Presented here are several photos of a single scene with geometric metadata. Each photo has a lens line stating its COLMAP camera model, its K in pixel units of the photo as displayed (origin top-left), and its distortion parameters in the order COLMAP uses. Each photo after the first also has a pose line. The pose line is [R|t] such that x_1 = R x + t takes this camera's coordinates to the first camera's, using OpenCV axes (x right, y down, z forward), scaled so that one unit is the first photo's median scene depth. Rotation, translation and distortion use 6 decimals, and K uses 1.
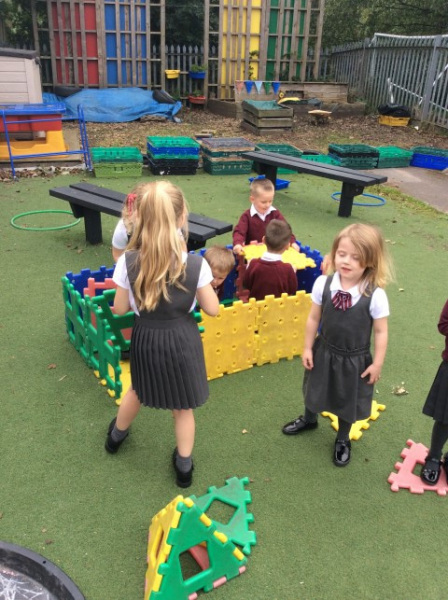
lens RADIAL K [[551.3, 0, 224.0], [0, 551.3, 300.0], [0, 0, 1]] dist [0.155200, -0.304667]
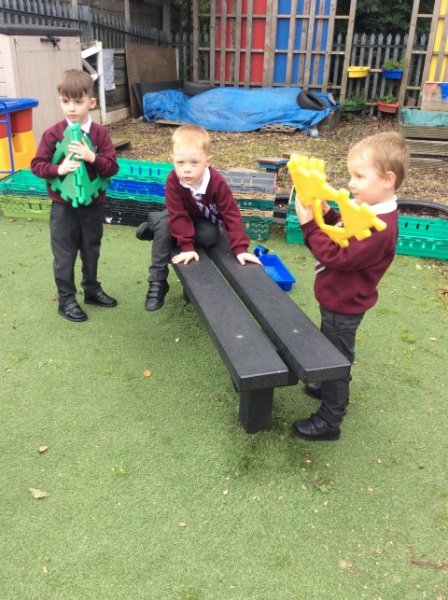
lens RADIAL K [[569.0, 0, 224.0], [0, 569.0, 300.0], [0, 0, 1]] dist [0.020755, -0.053802]
pose [[0.878398, 0.194383, -0.436615, 0.148172], [-0.200361, 0.979172, 0.032839, -0.103046], [0.433905, 0.058634, 0.899049, 0.280391]]
